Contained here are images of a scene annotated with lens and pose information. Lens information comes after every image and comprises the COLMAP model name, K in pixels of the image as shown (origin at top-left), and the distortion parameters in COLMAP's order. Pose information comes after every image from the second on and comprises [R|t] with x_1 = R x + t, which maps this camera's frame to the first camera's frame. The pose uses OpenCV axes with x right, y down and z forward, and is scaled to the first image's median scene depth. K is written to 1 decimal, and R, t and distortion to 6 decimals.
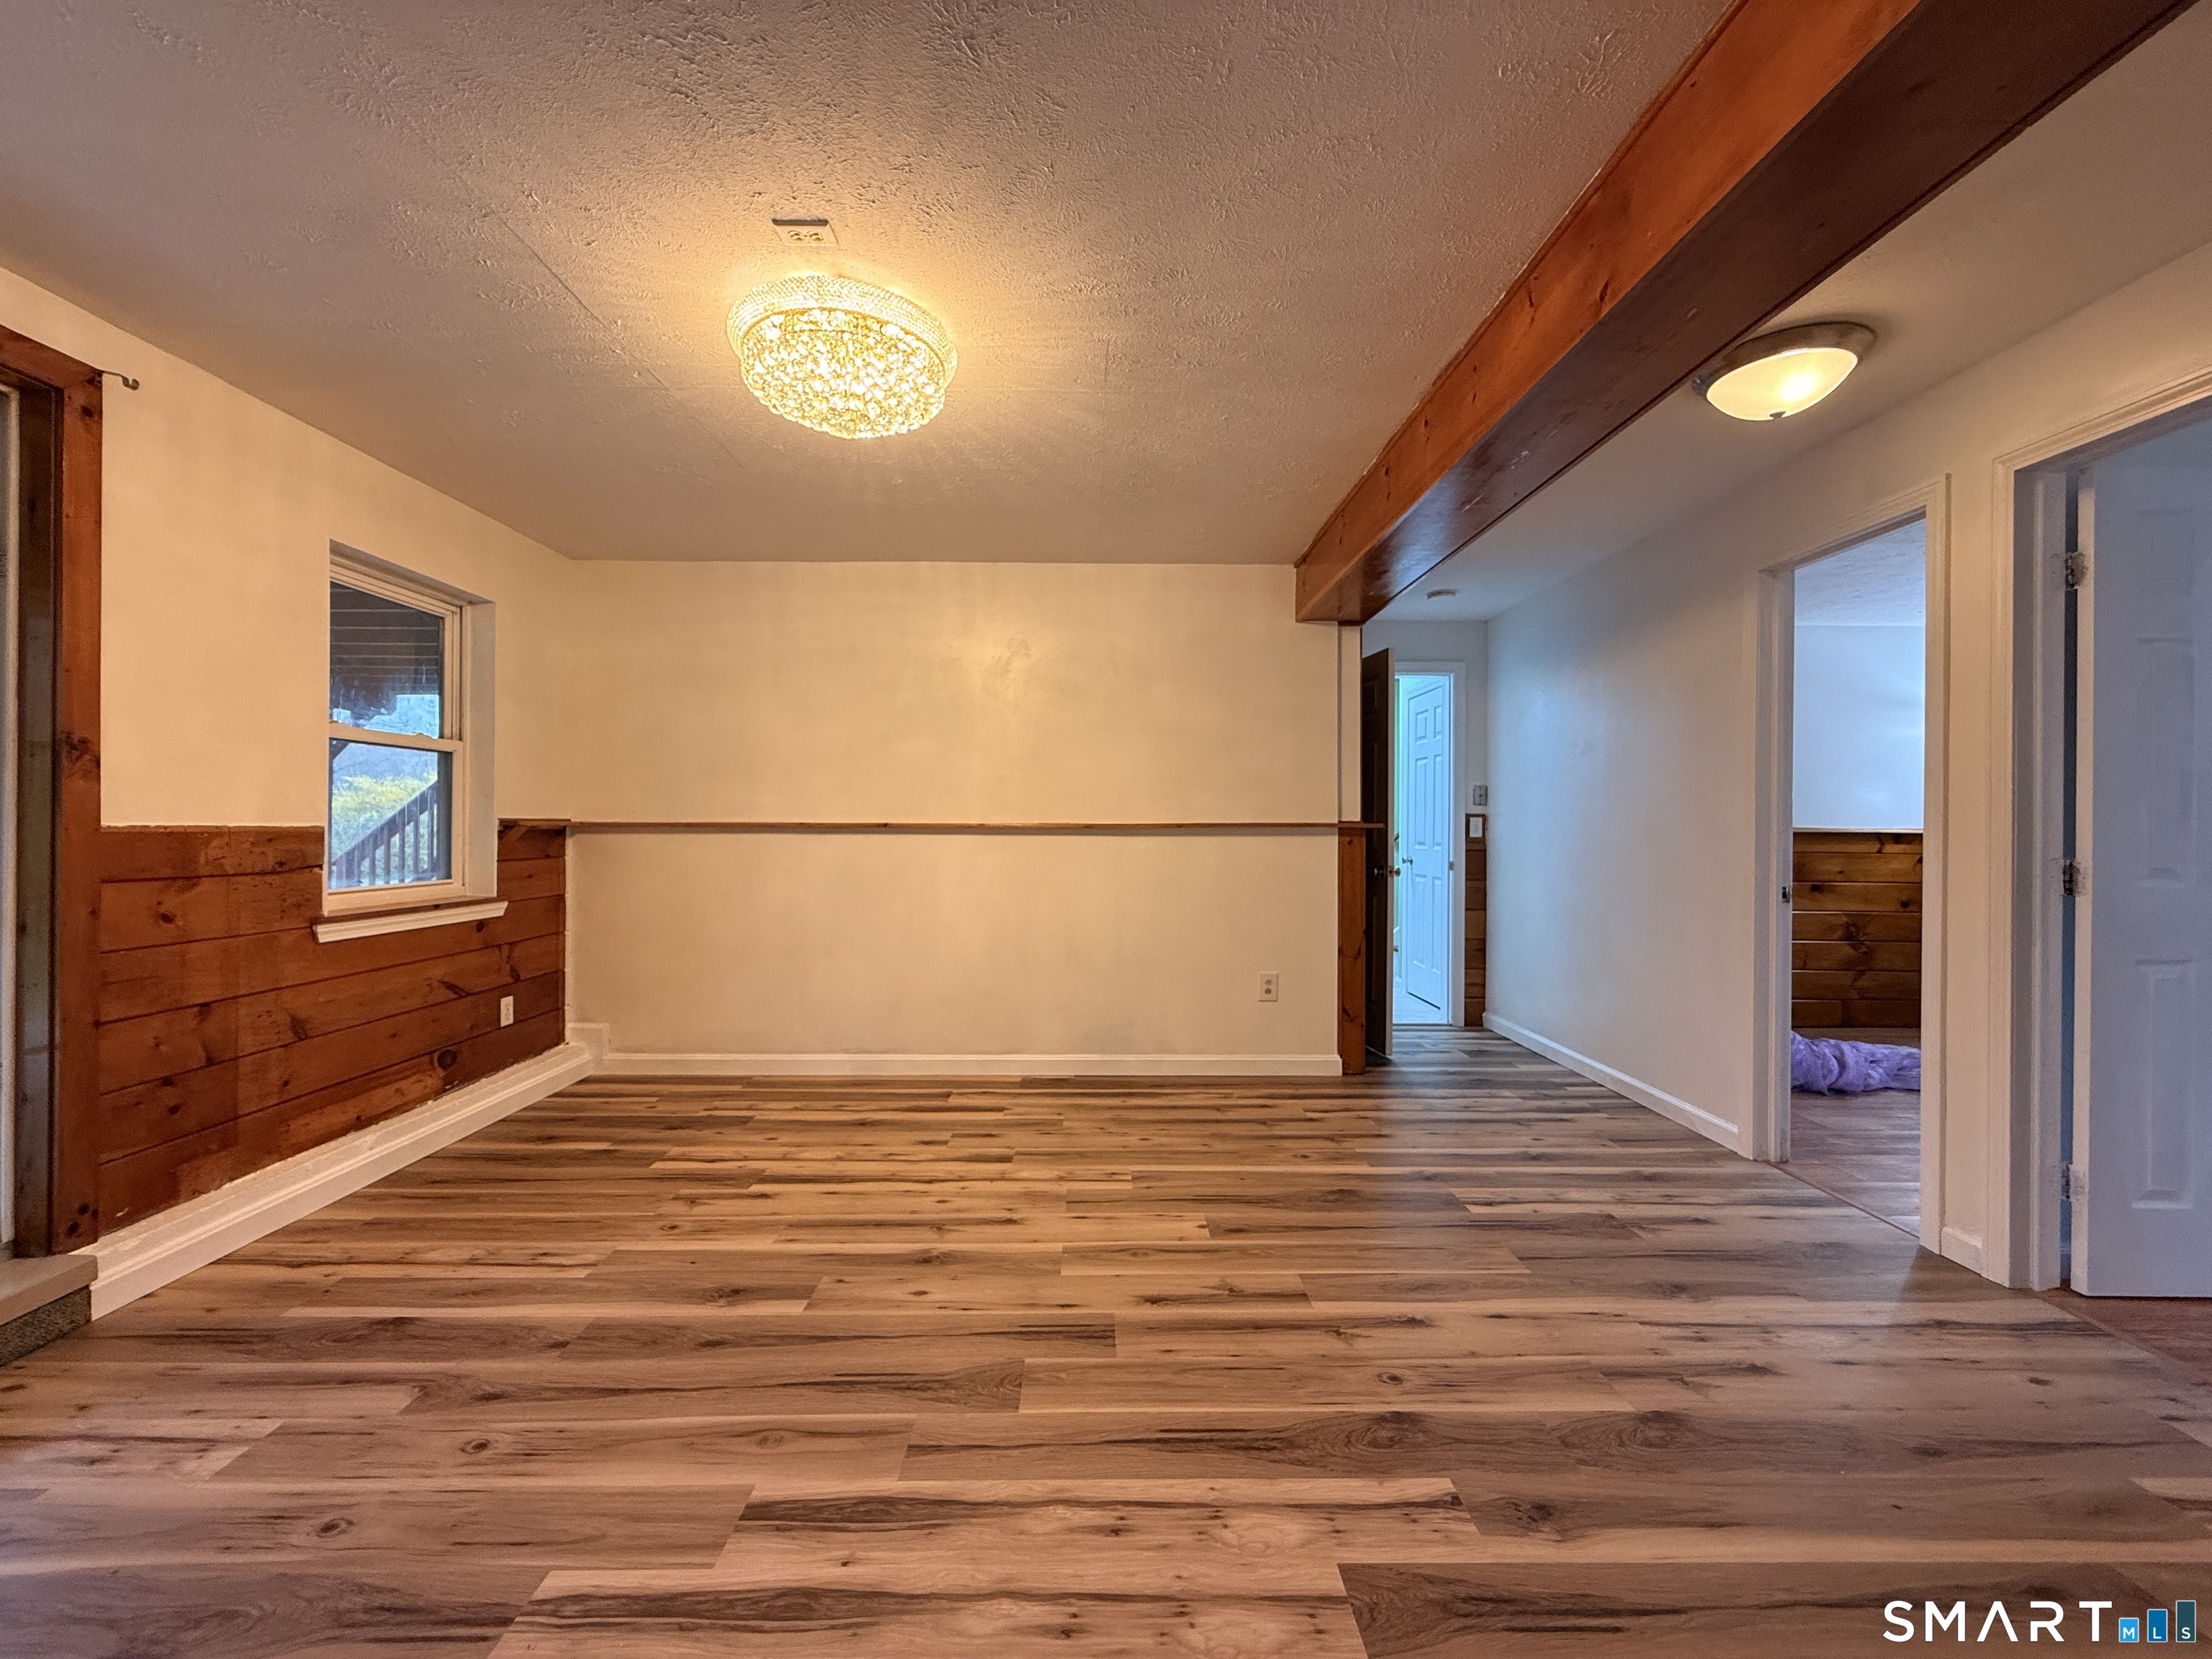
lens RADIAL K [[878.6, 0, 1100.4], [0, 878.6, 834.8], [0, 0, 1]] dist [-0.002579, 0.000405]
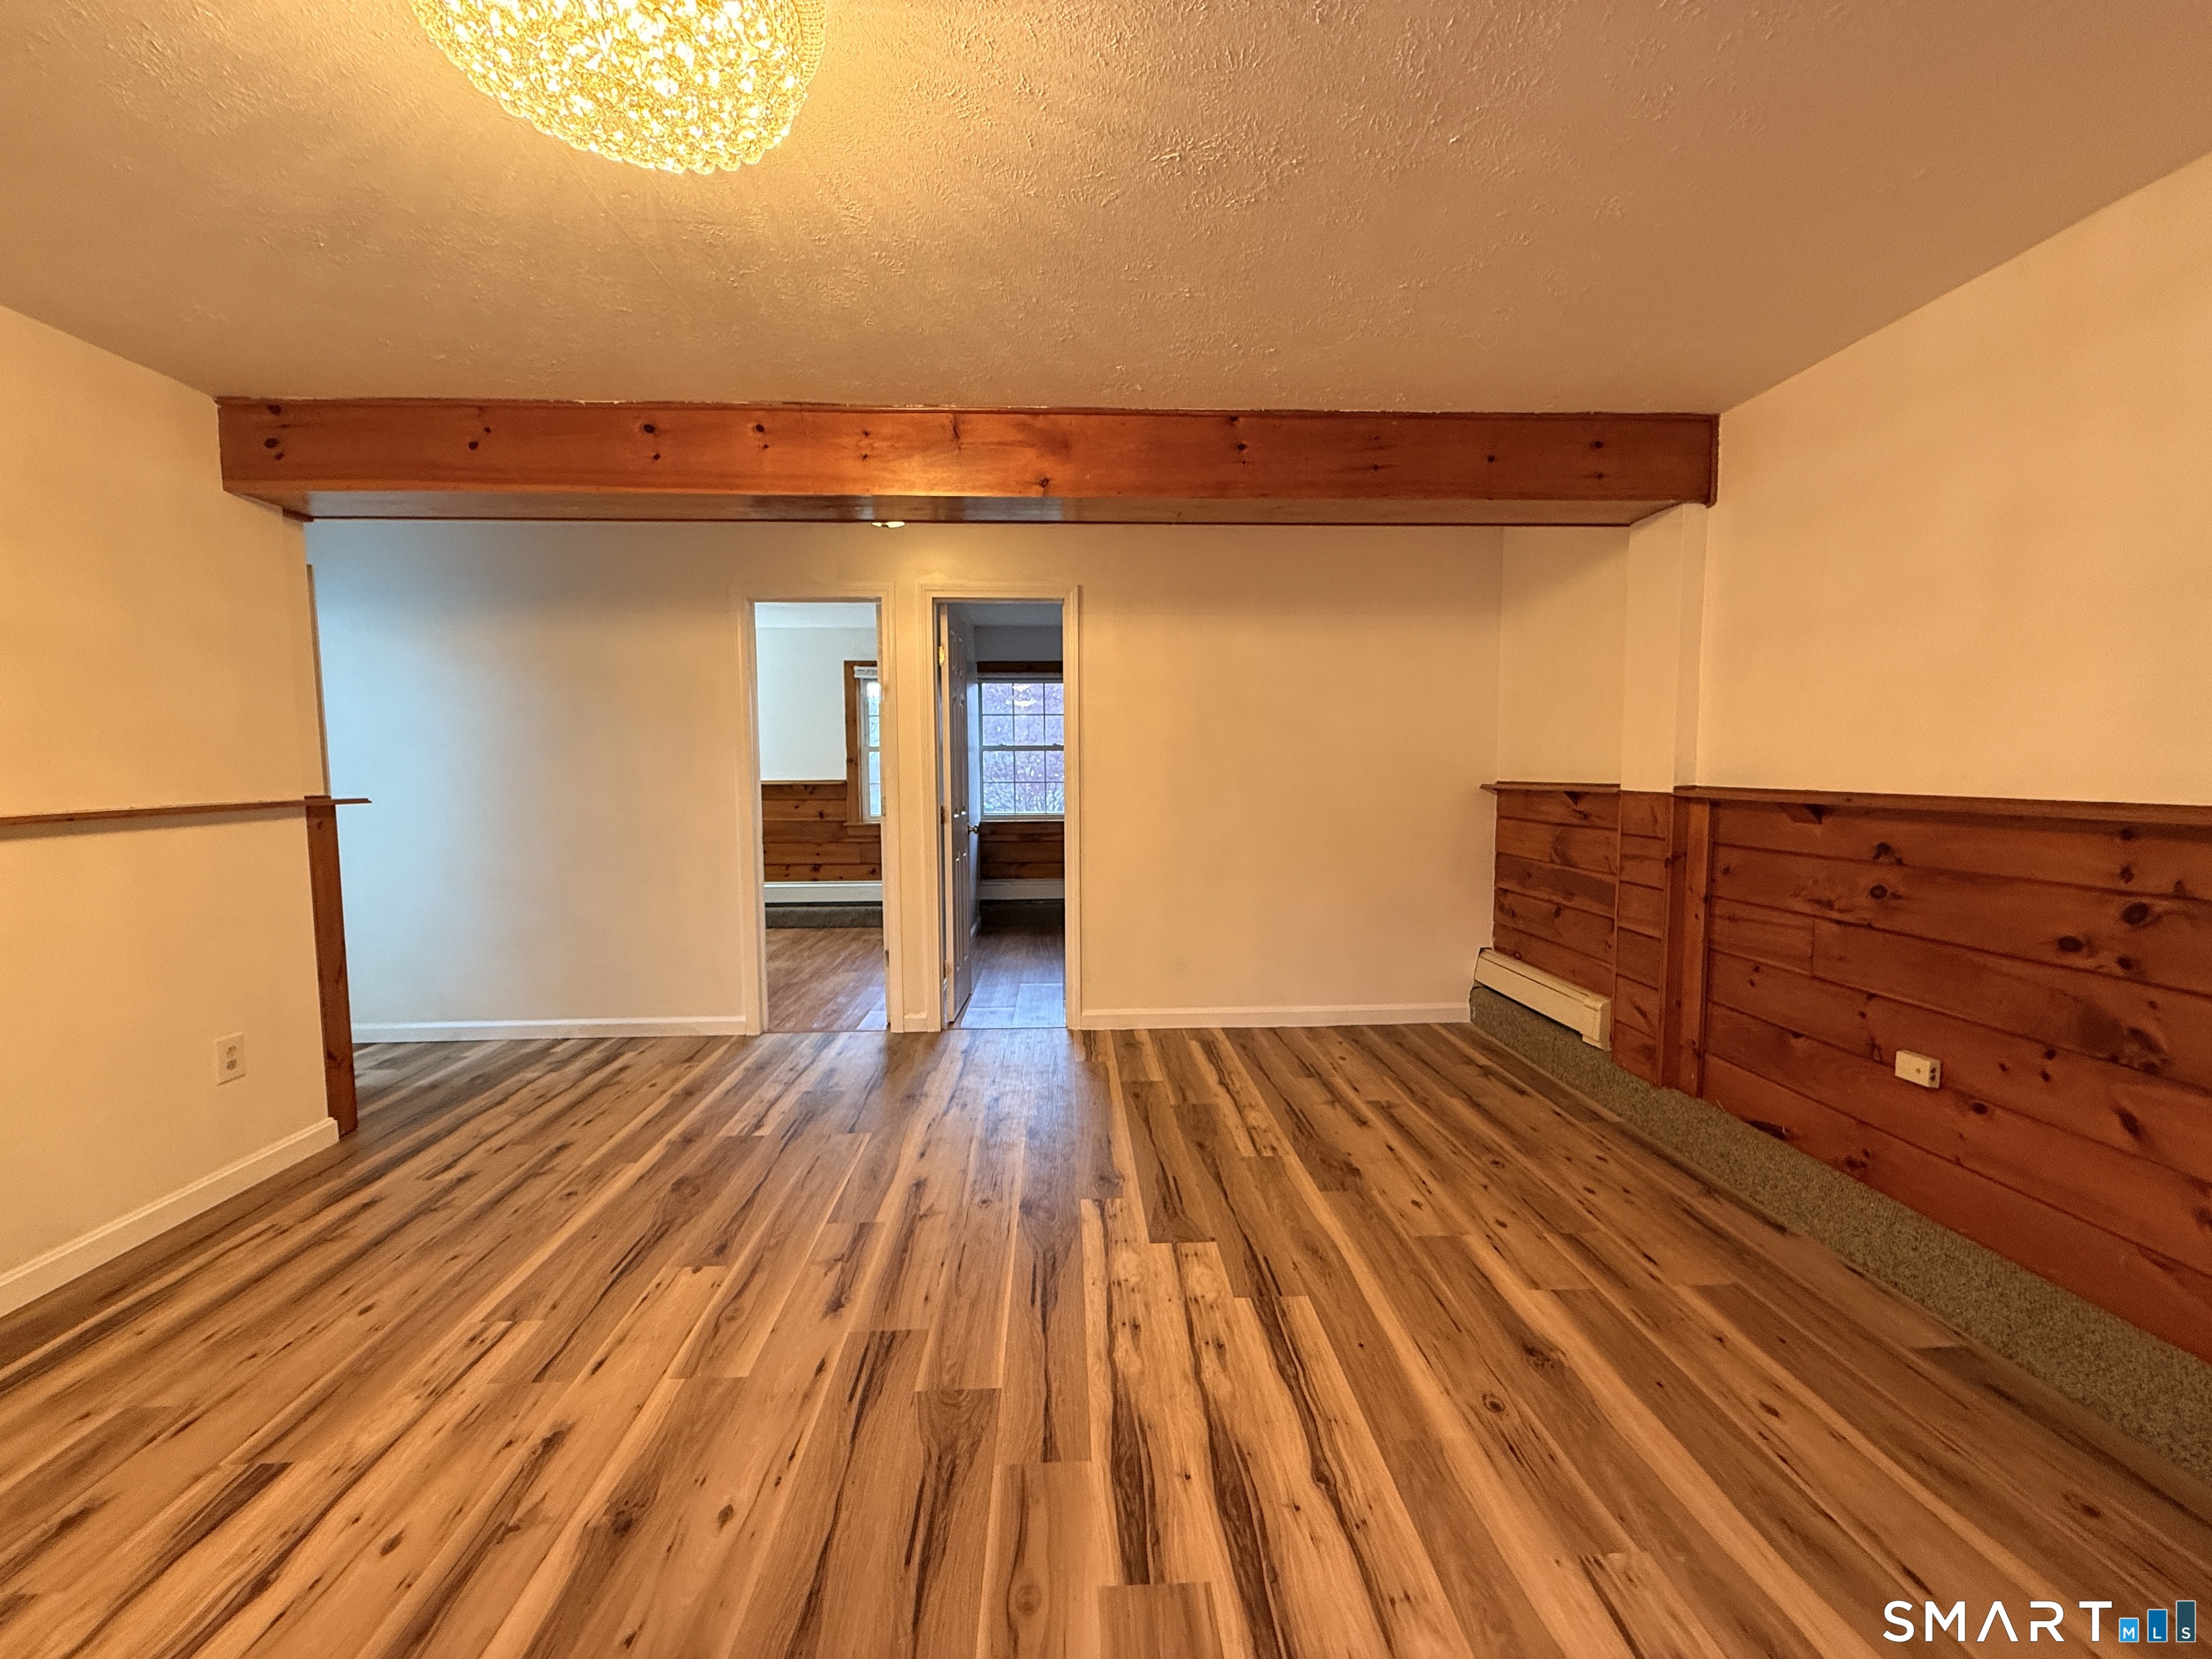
lens RADIAL K [[878.6, 0, 1099.8], [0, 878.6, 826.3], [0, 0, 1]] dist [-0.002579, 0.000405]
pose [[-0.031827, -0.074022, 0.996749, -0.672838], [0.012728, 0.997143, 0.074458, -0.053469], [-0.999412, 0.015057, -0.030794, 0.557534]]
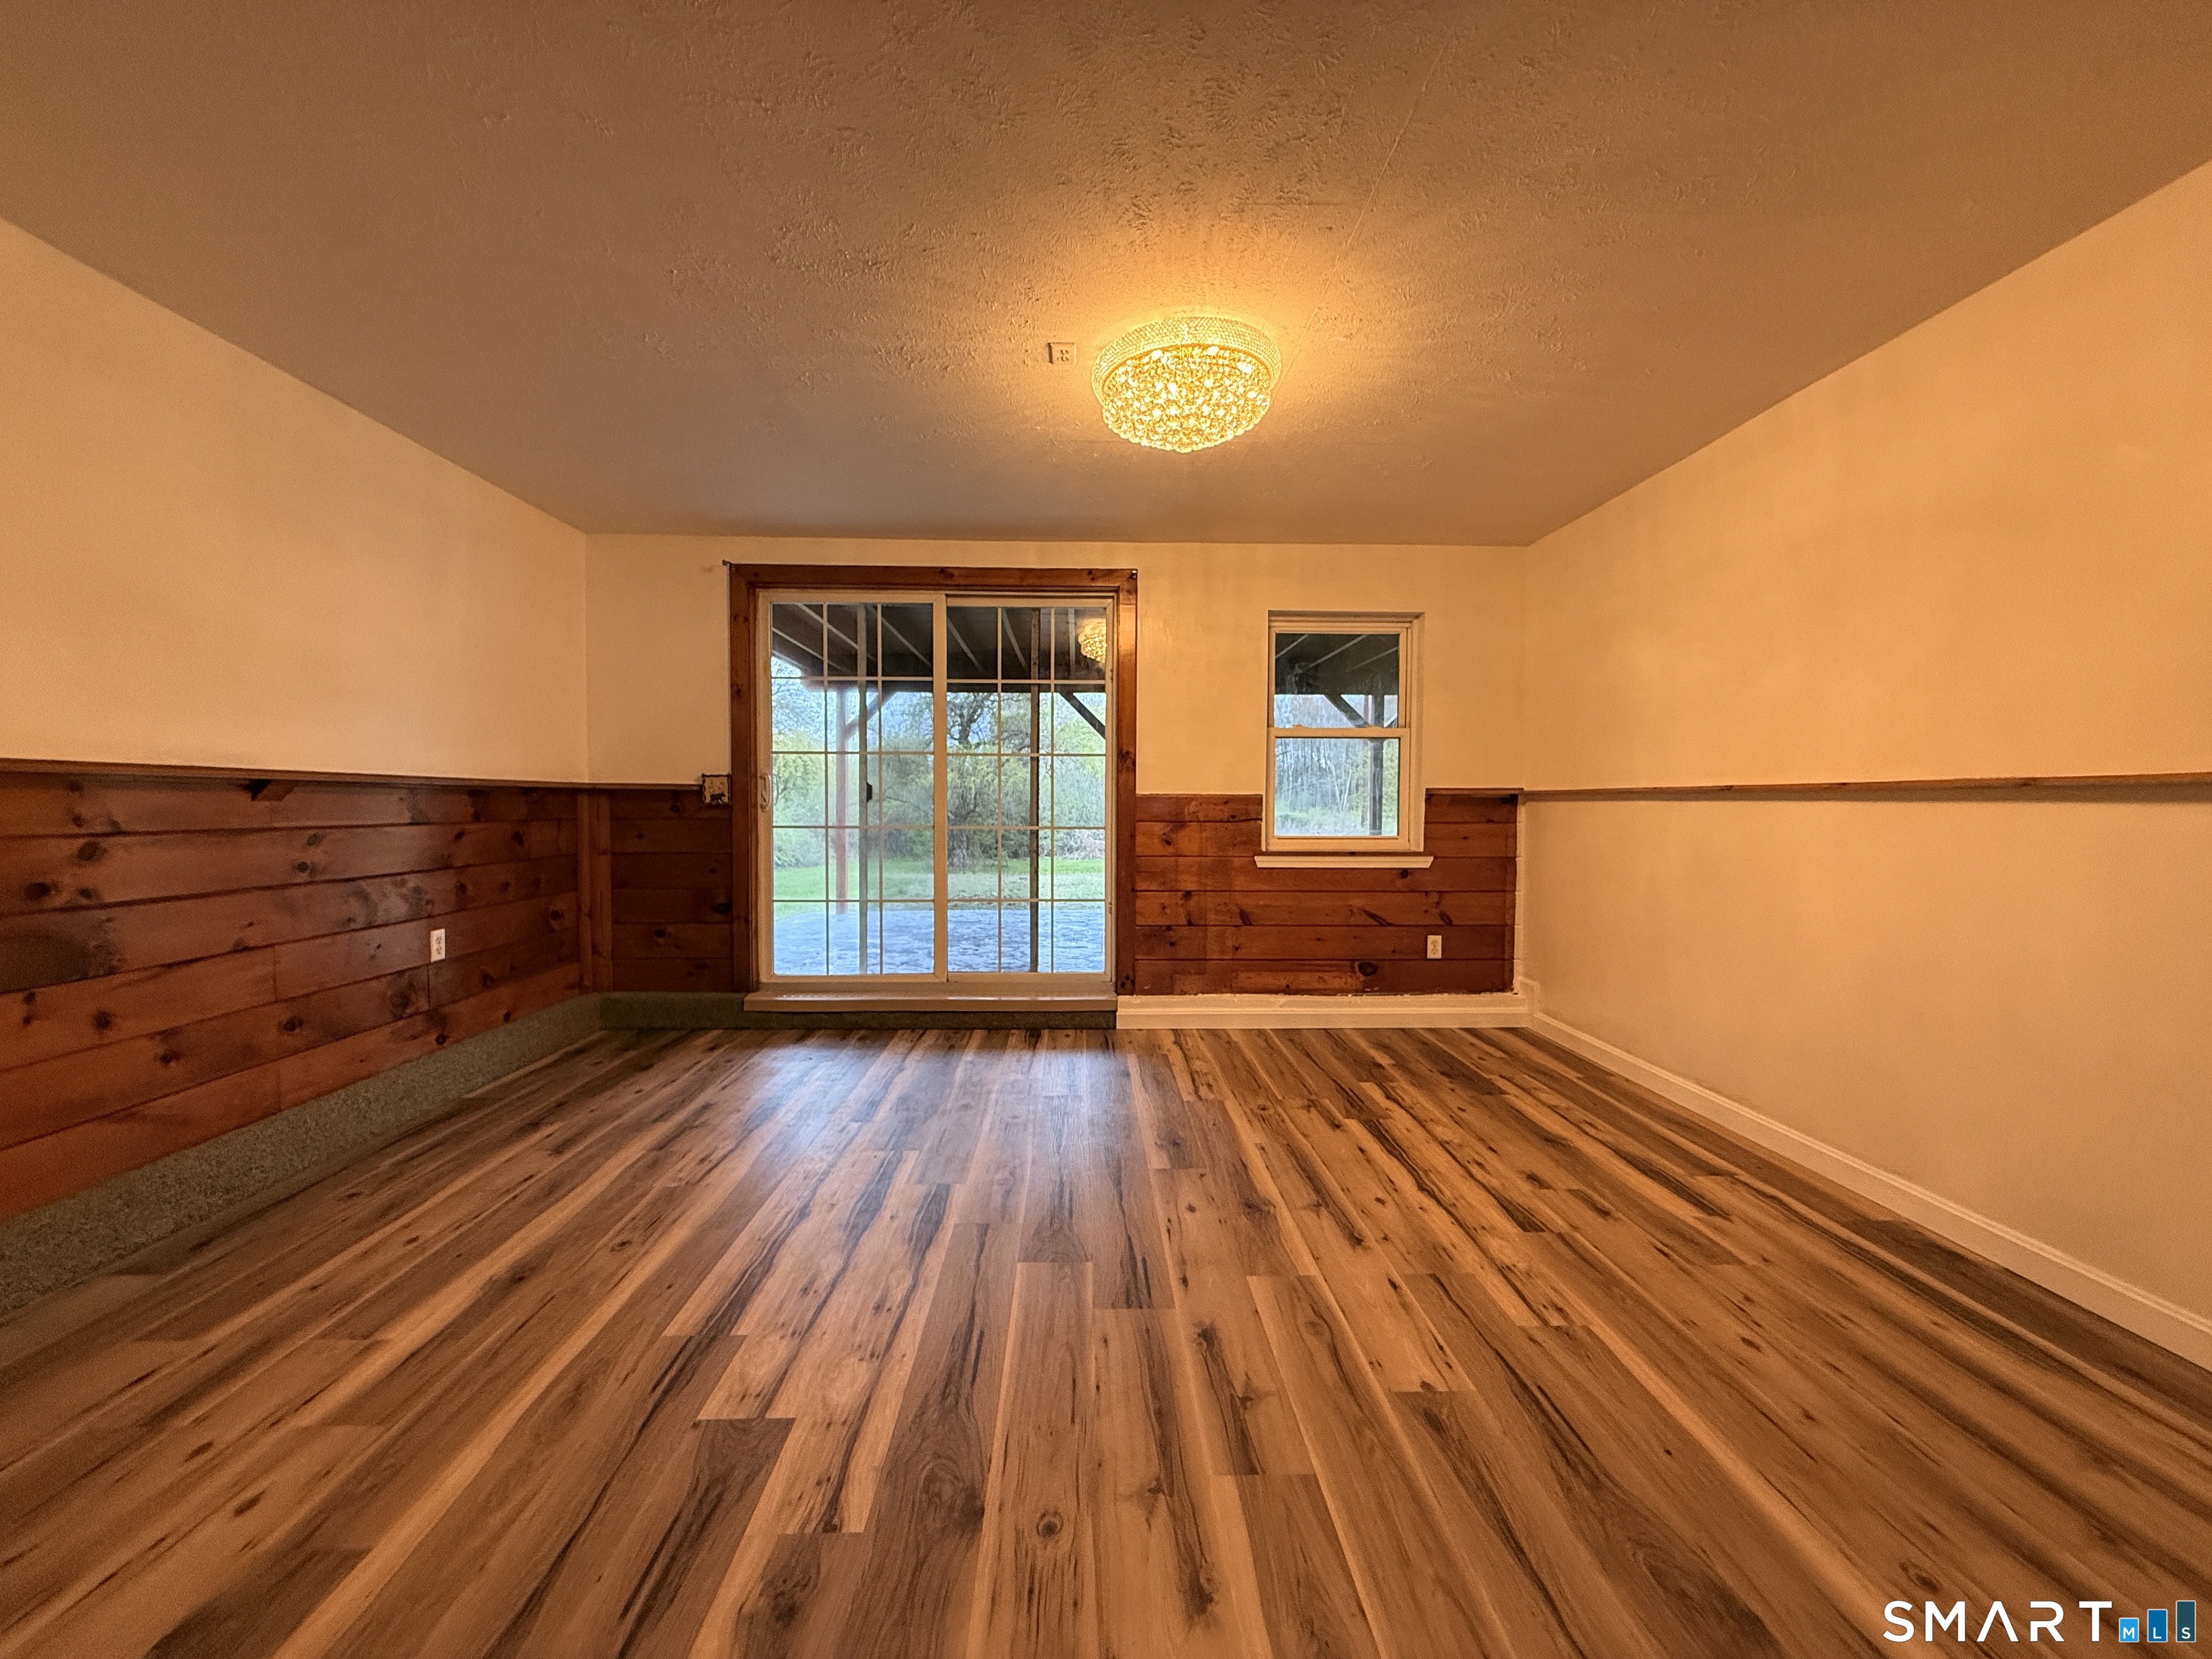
lens RADIAL K [[878.6, 0, 1100.5], [0, 878.6, 829.6], [0, 0, 1]] dist [-0.002579, 0.000405]
pose [[0.014380, 0.027602, -0.999516, 0.685265], [-0.011467, 0.999558, 0.027438, 0.013576], [0.999831, 0.011067, 0.014691, 0.671587]]
